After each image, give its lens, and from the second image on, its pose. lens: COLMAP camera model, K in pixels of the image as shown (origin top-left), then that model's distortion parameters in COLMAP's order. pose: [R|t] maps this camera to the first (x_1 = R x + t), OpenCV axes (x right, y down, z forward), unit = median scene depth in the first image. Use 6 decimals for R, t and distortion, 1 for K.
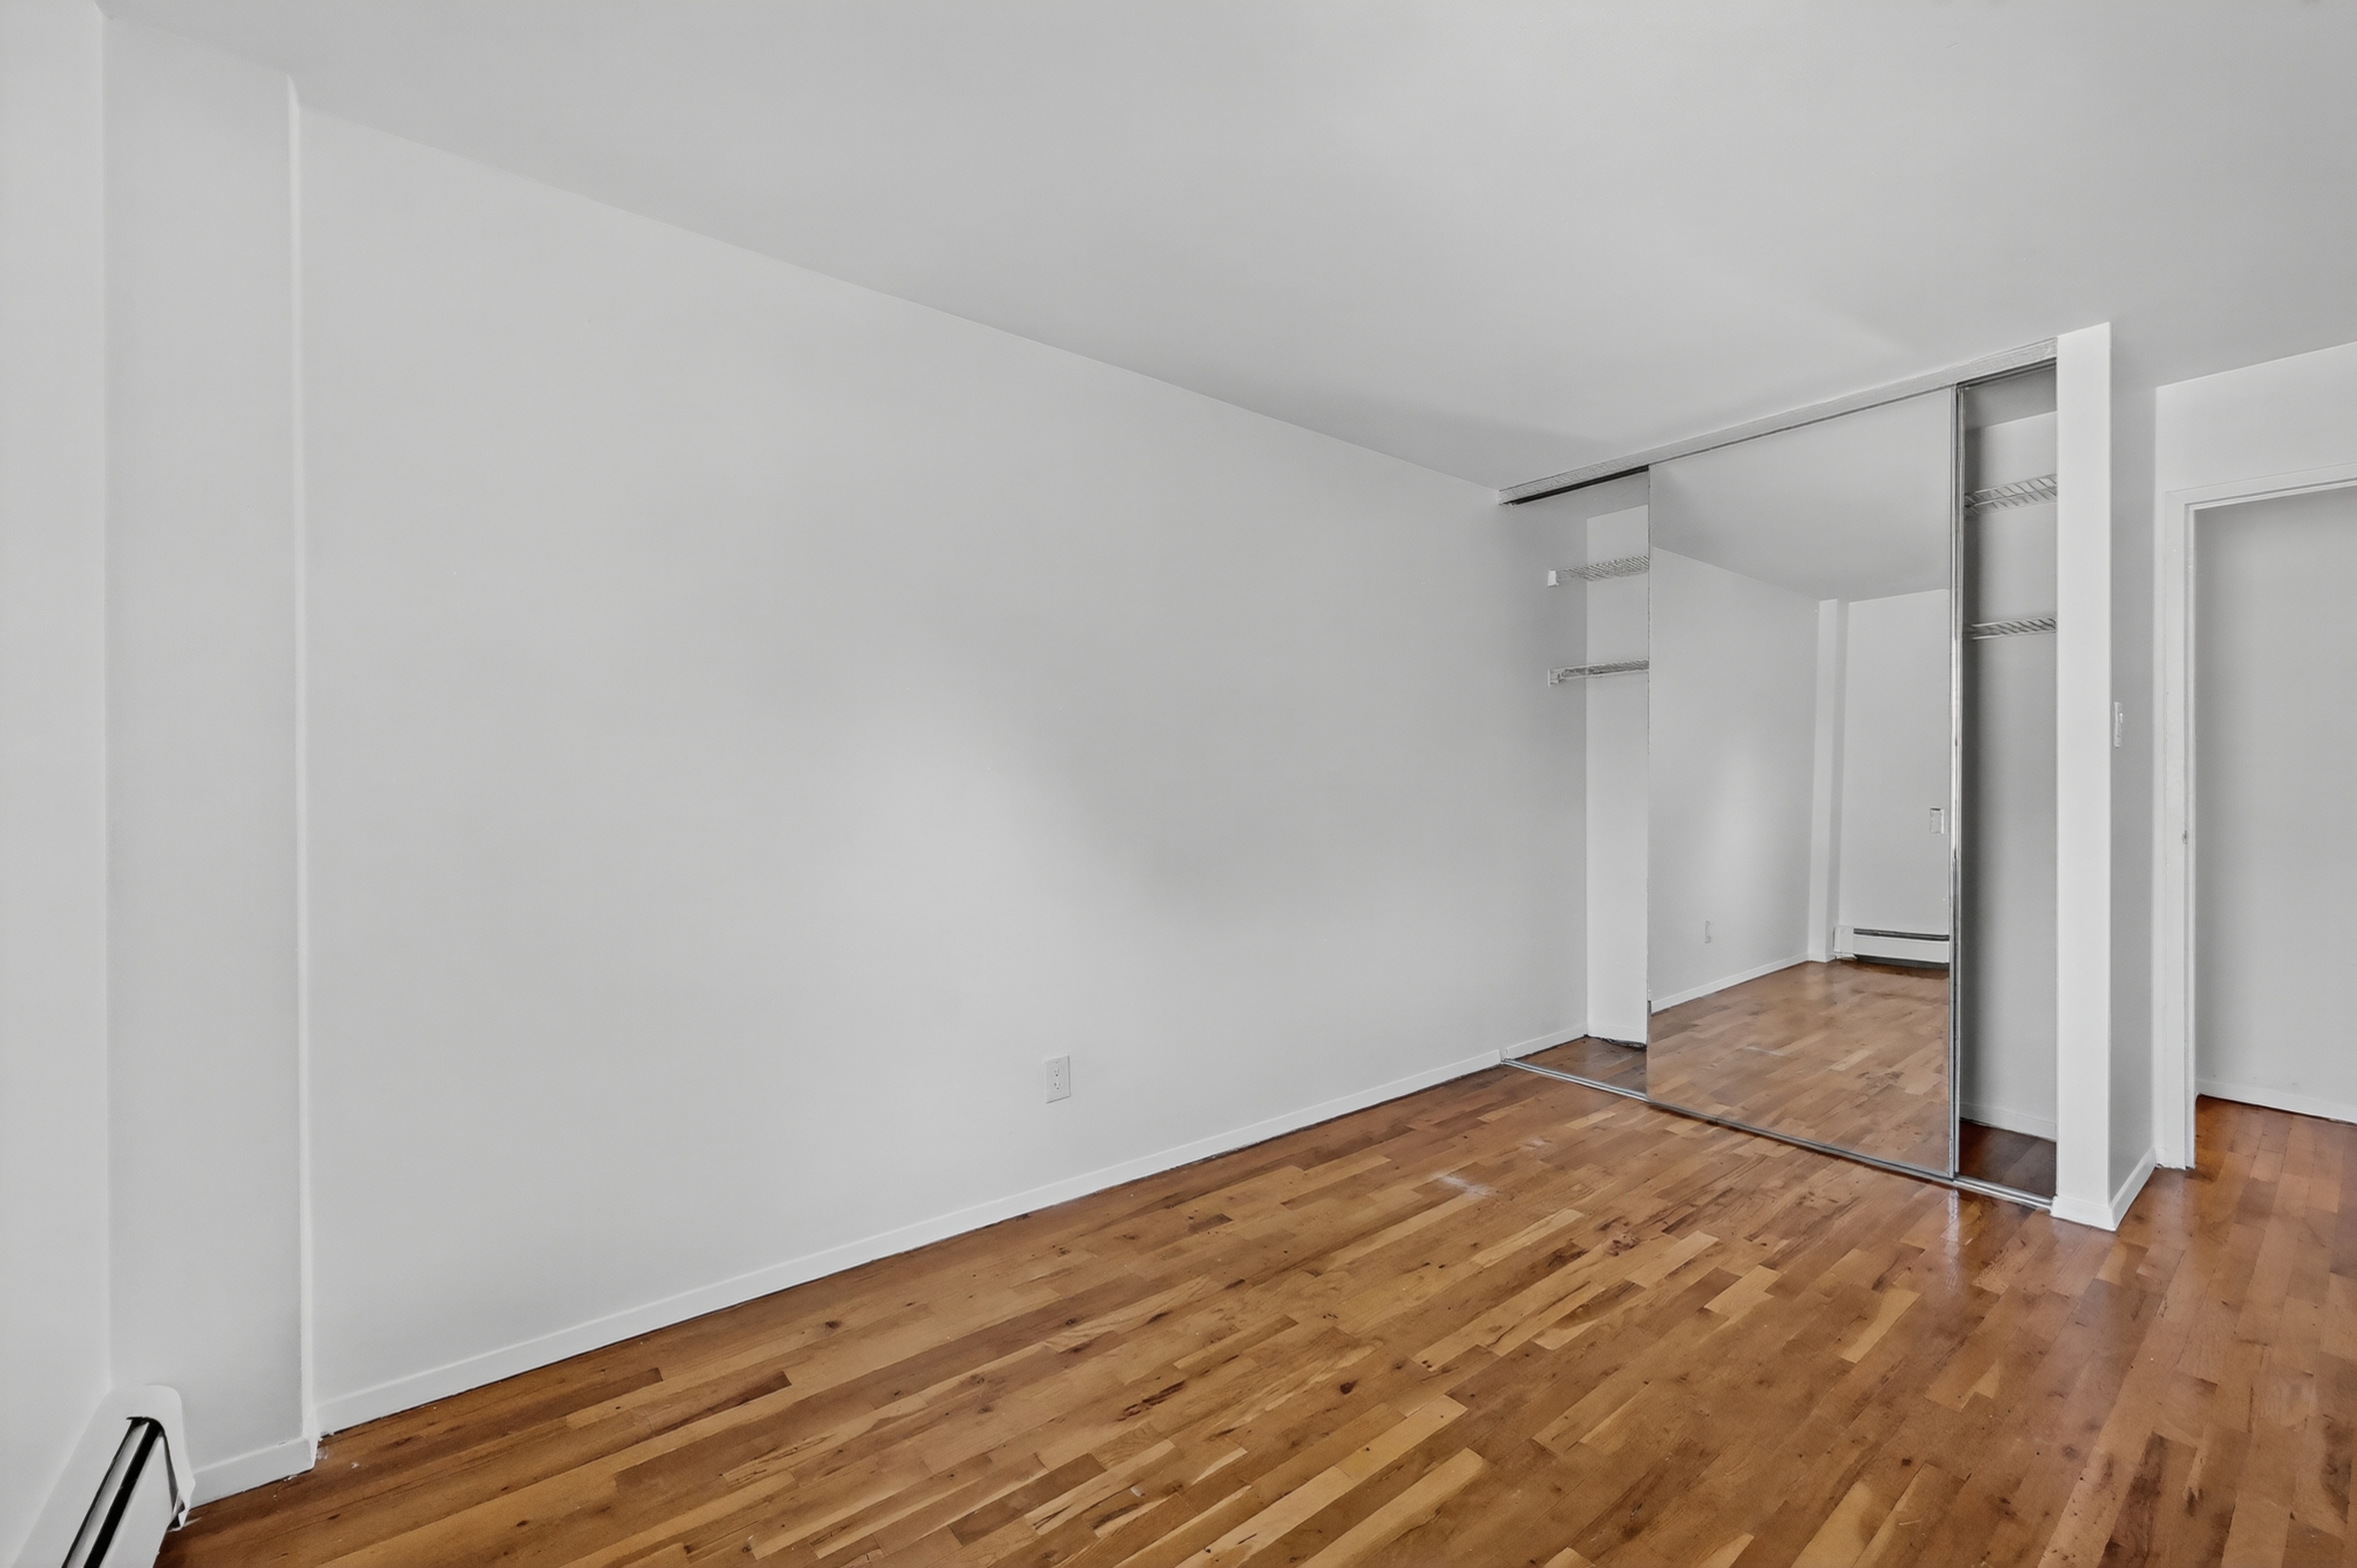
lens RADIAL K [[940.7, 0, 1183.0], [0, 940.7, 780.4], [0, 0, 1]] dist [-0.024068, 0.013681]
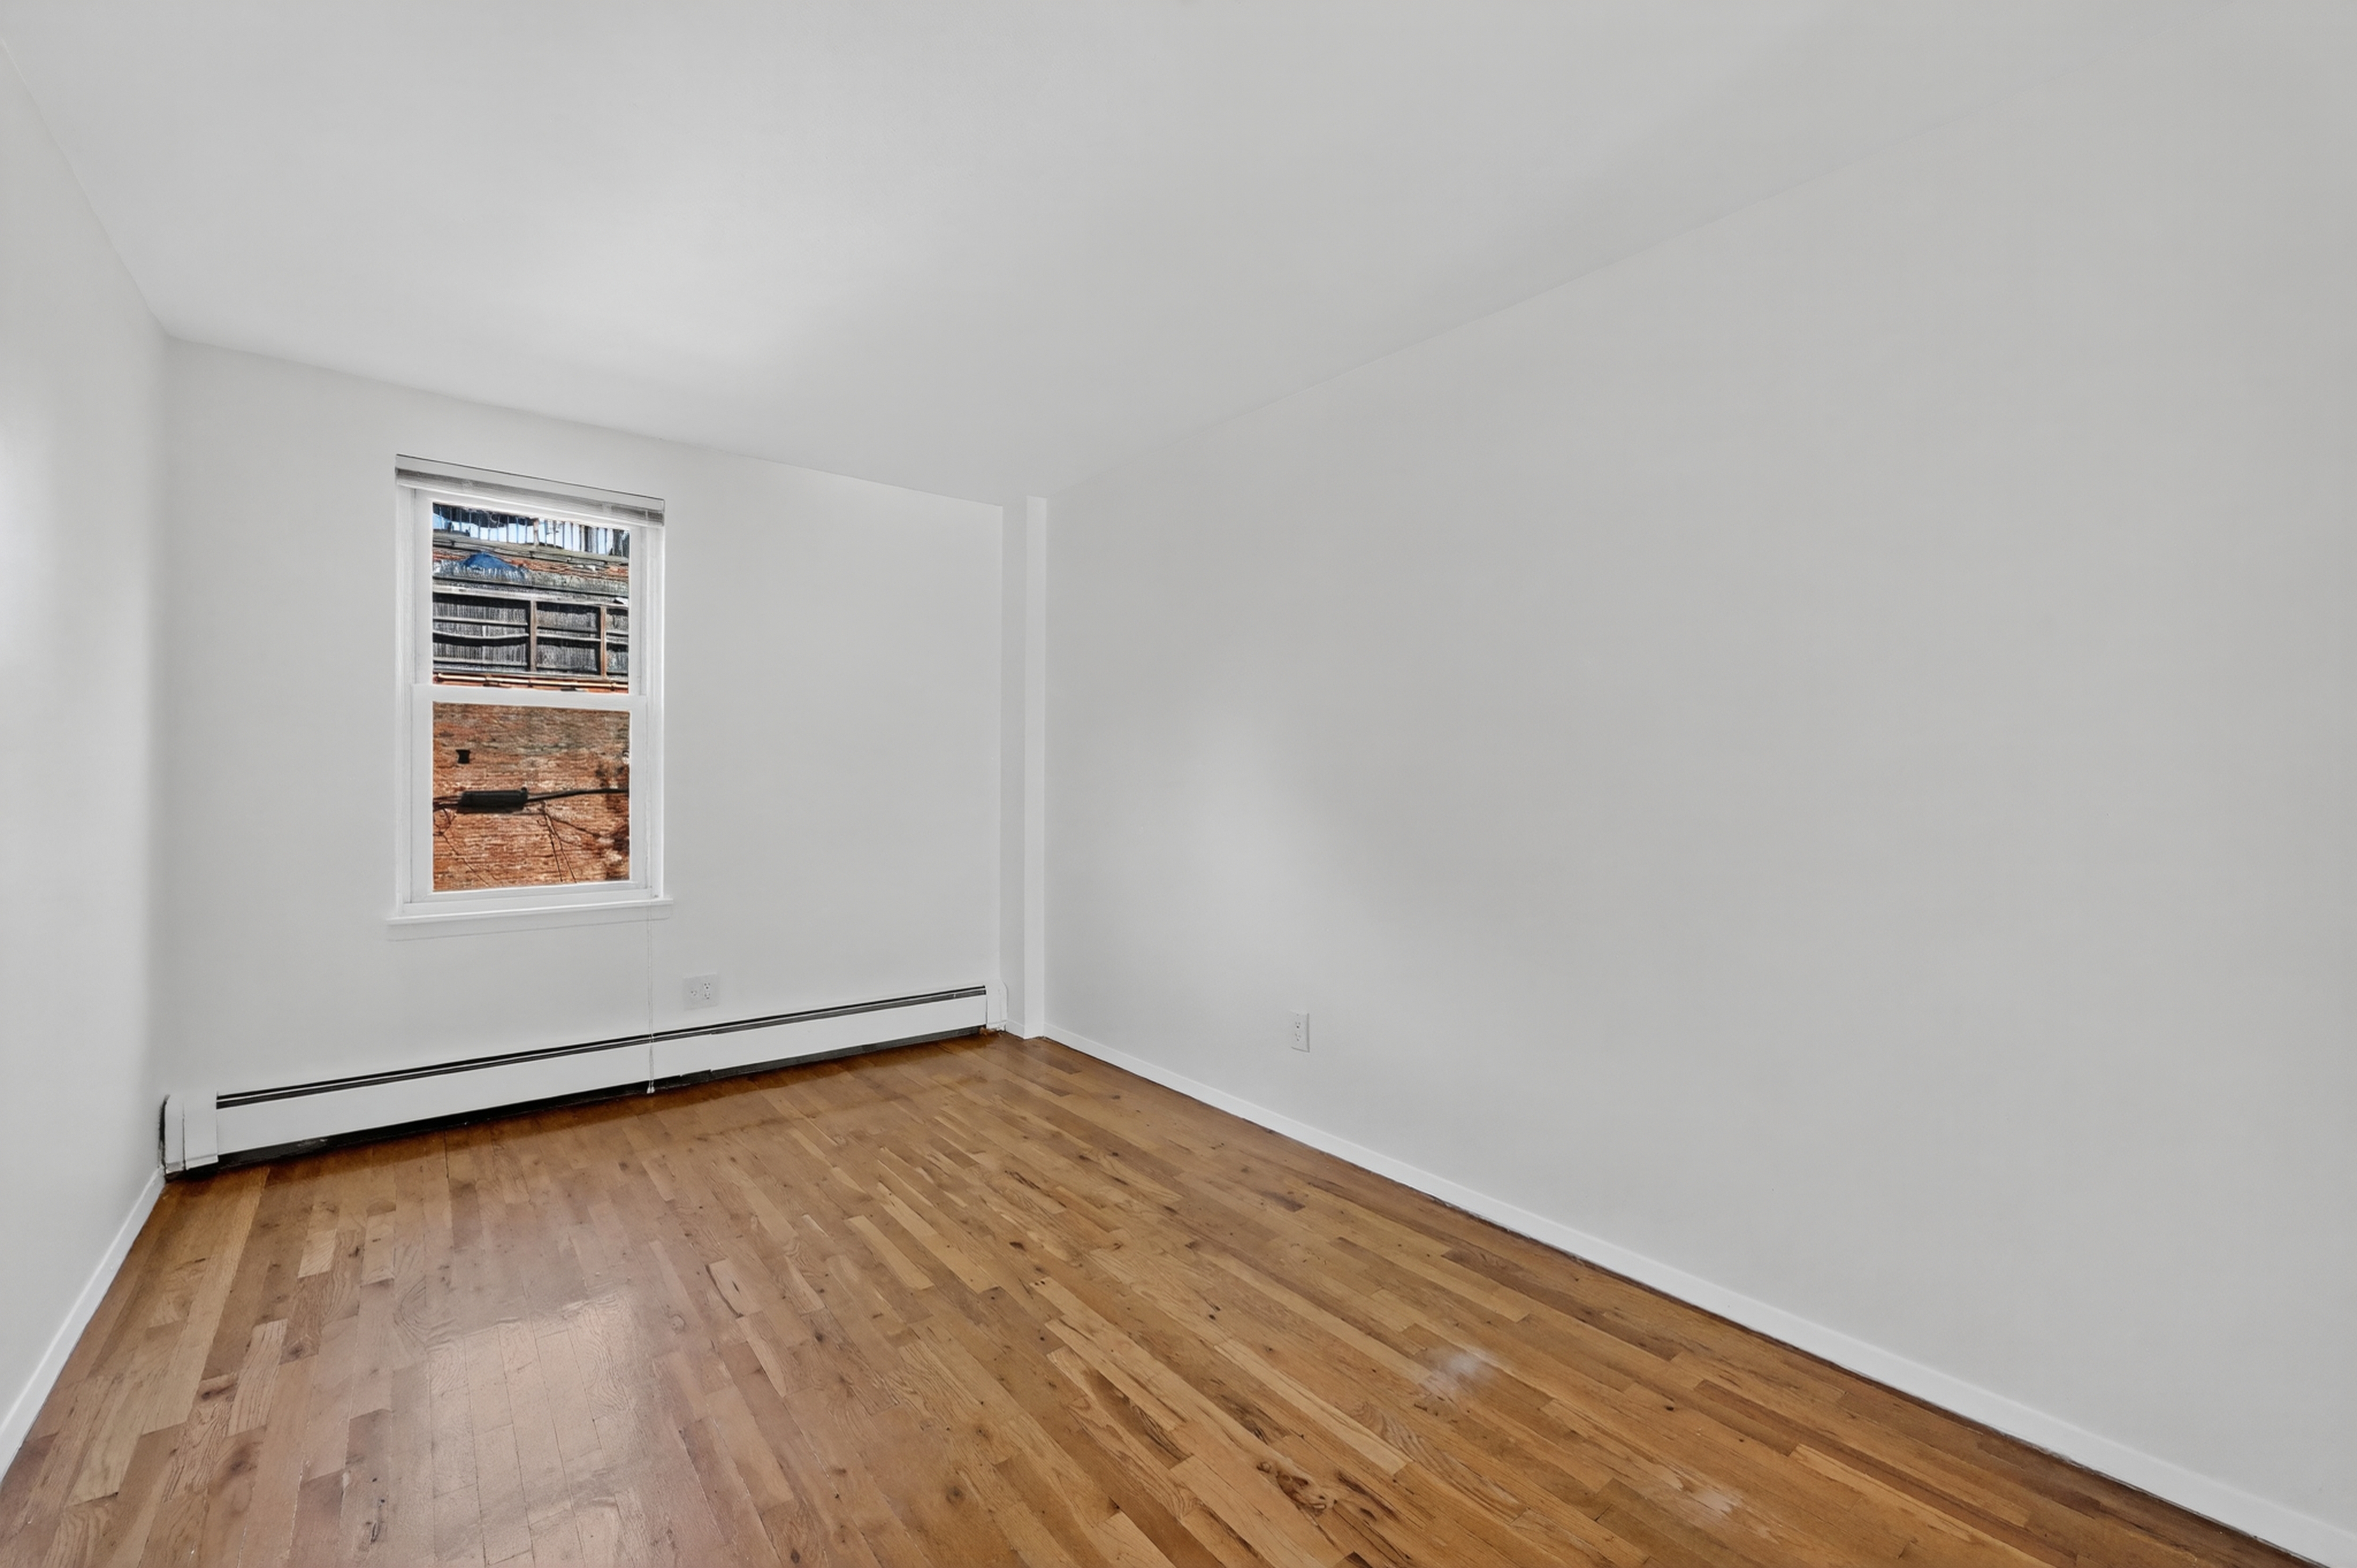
lens RADIAL K [[940.7, 0, 1183.0], [0, 940.7, 780.4], [0, 0, 1]] dist [-0.024068, 0.013681]
pose [[0.035601, 0.006894, -0.999342, 1.153641], [-0.008933, 0.999938, 0.006580, 0.001228], [0.999326, 0.008693, 0.035660, 0.925988]]
